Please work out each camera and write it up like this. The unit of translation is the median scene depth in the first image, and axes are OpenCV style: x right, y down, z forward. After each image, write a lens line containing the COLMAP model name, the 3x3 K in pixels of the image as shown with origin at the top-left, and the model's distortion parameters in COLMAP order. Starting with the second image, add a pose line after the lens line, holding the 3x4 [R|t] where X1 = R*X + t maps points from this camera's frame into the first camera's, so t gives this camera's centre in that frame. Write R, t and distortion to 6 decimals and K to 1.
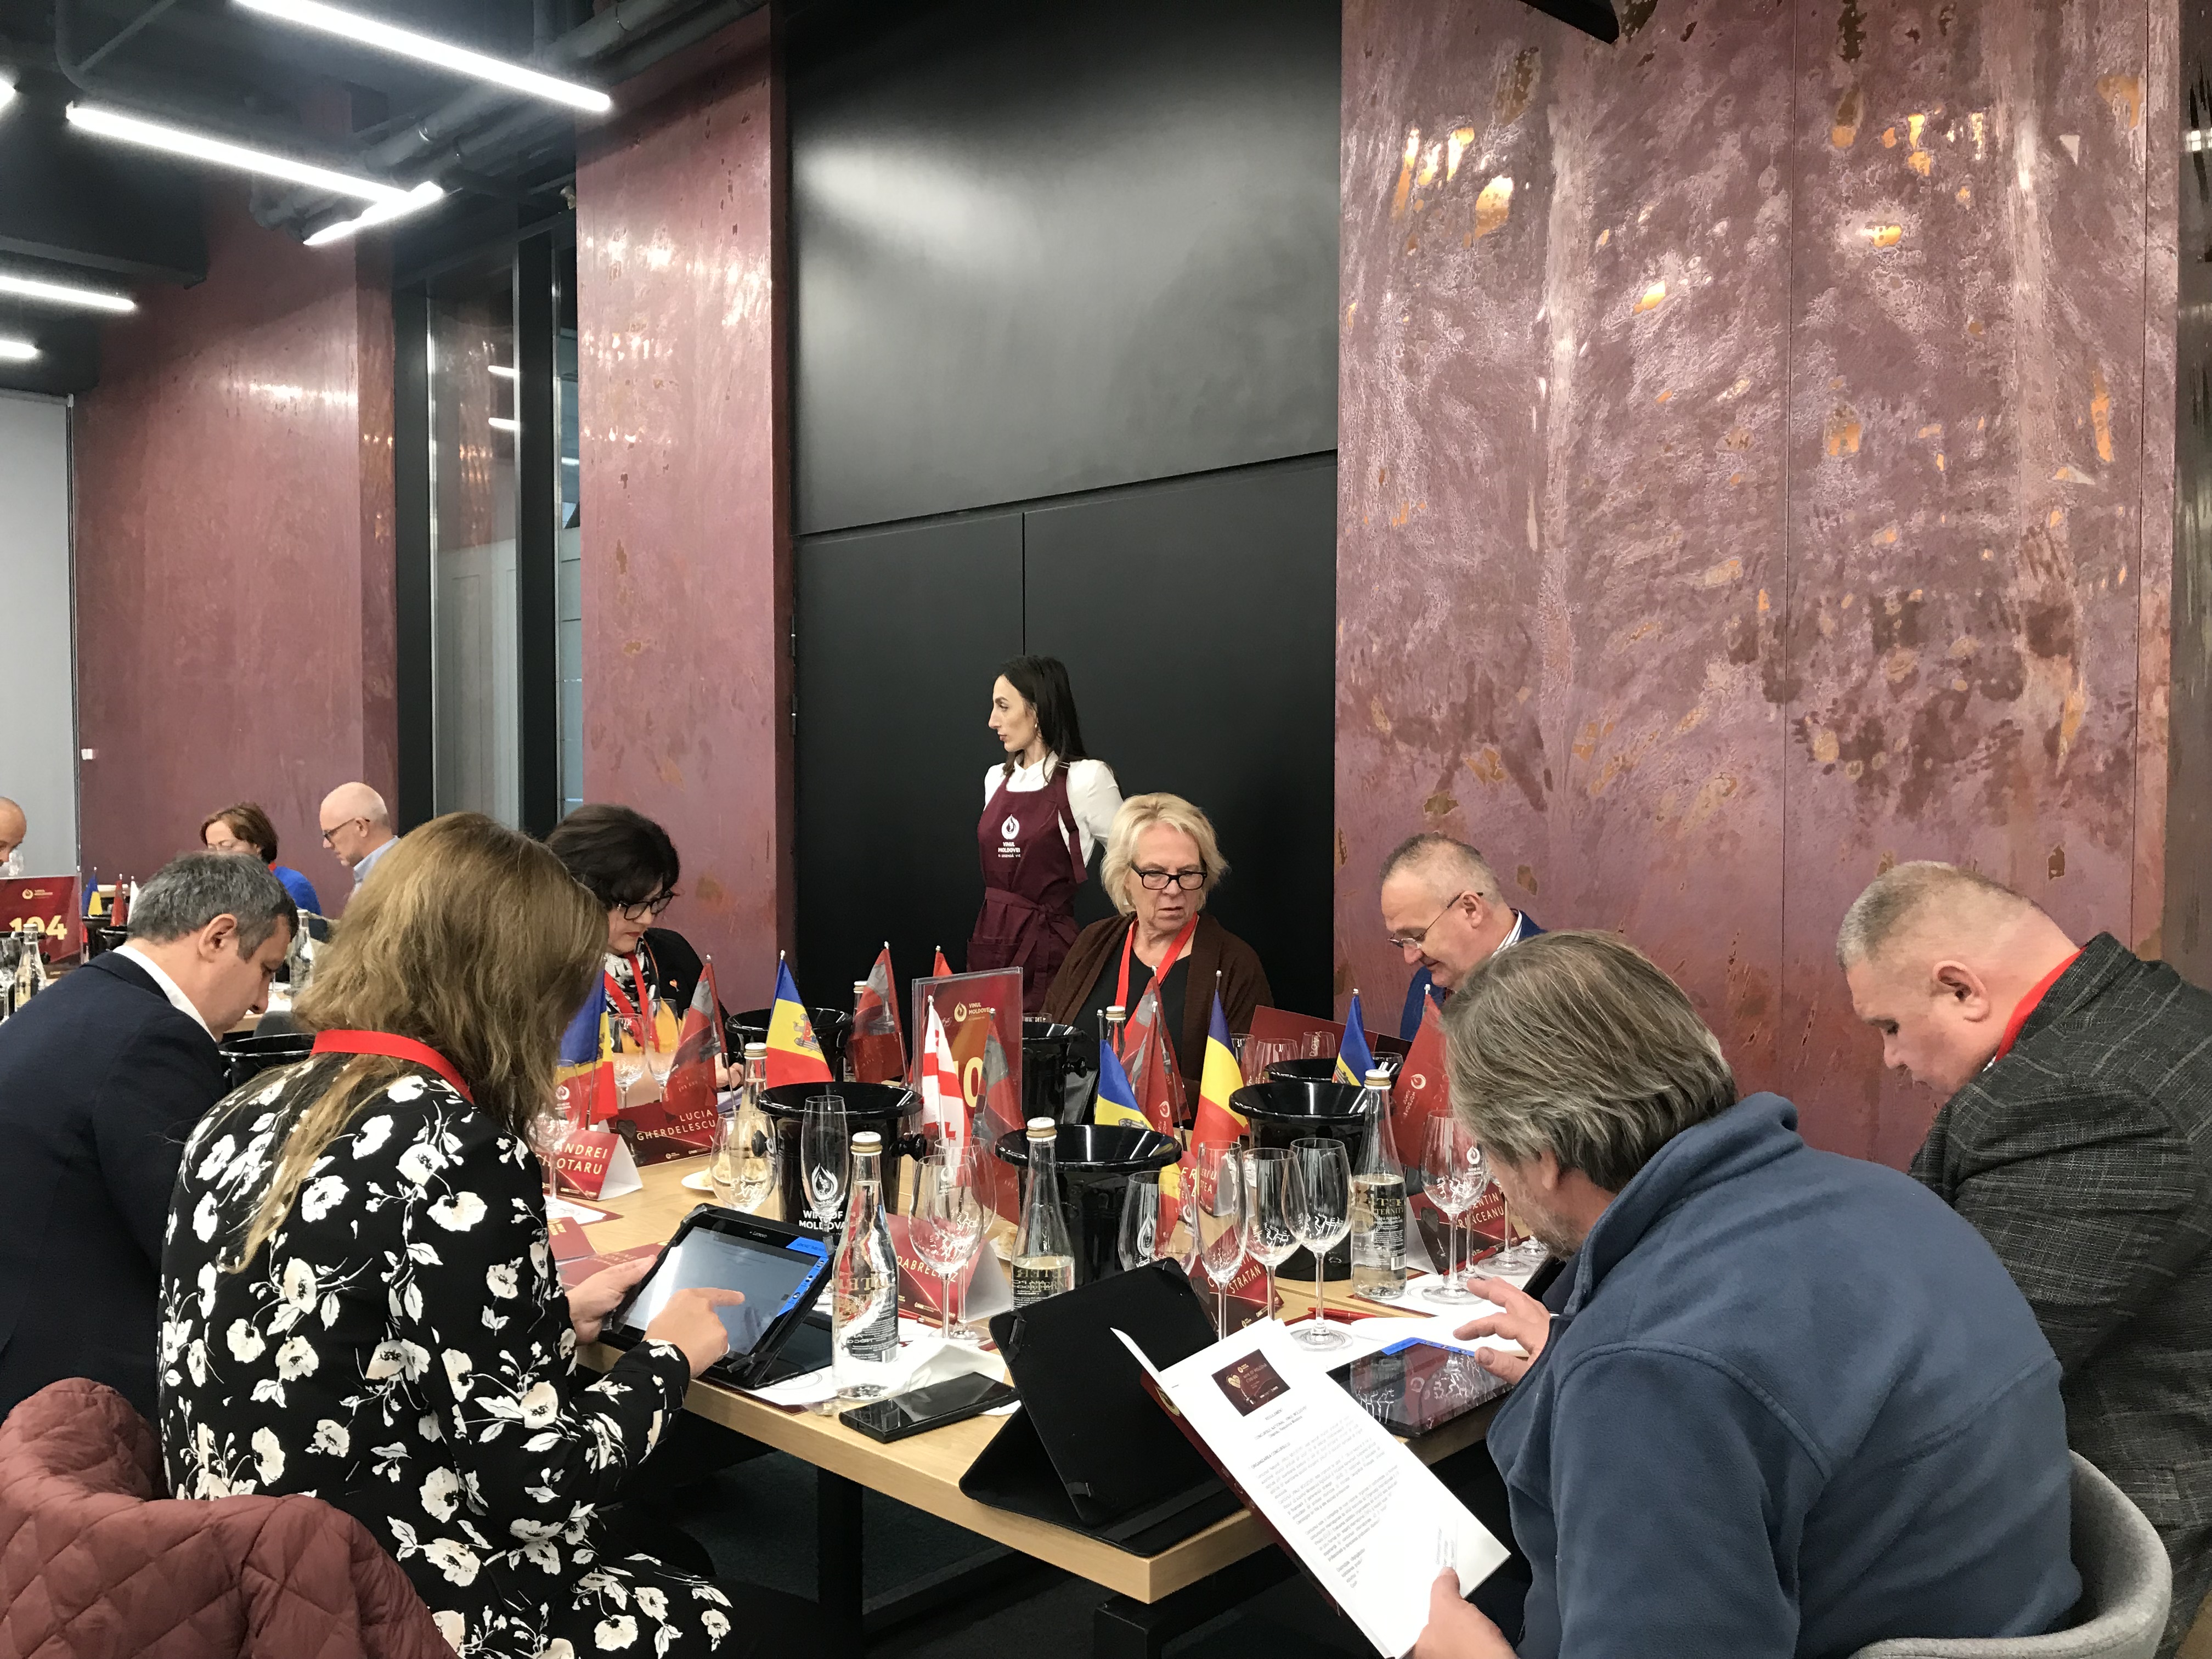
lens RADIAL K [[1771.1, 0, 1102.3], [0, 1771.1, 850.0], [0, 0, 1]] dist [0.084205, -0.117724]
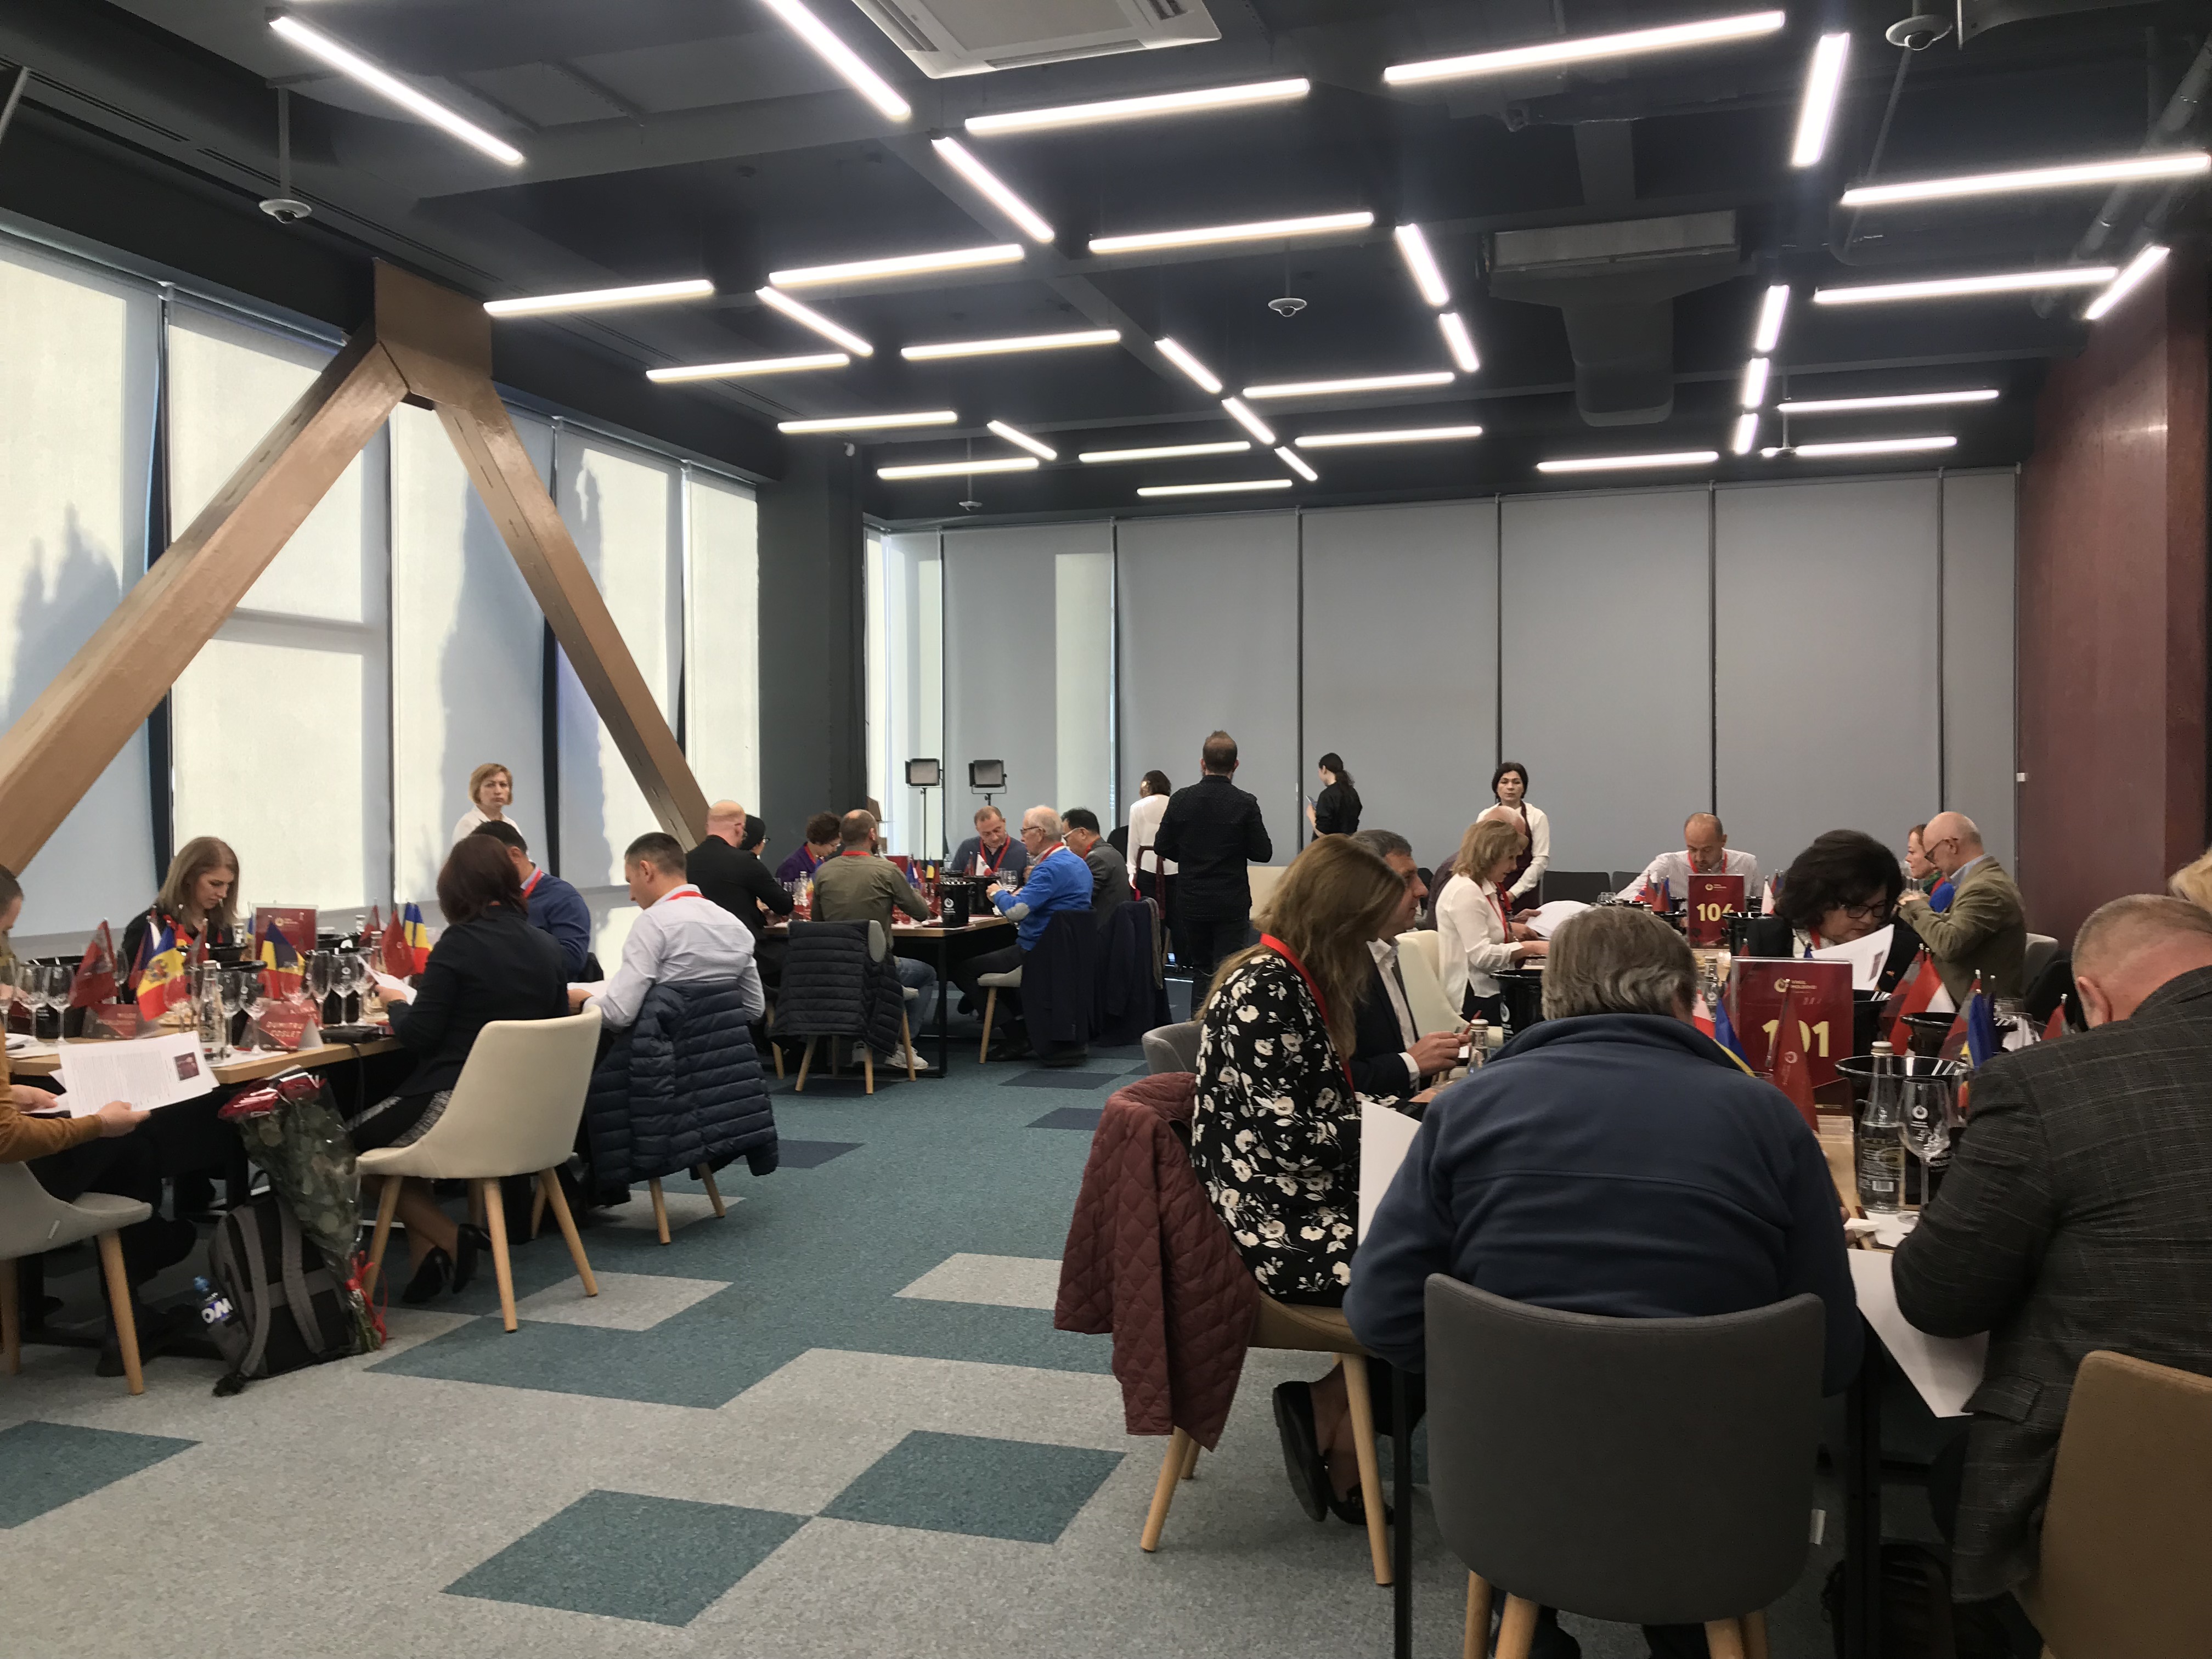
lens RADIAL K [[1771.1, 0, 1116.0], [0, 1771.1, 814.0], [0, 0, 1]] dist [0.084205, -0.117724]
pose [[0.450632, 0.003480, -0.892703, 1.524706], [-0.028304, 0.999545, -0.010391, -0.017640], [0.892261, 0.029950, 0.450525, -0.143855]]
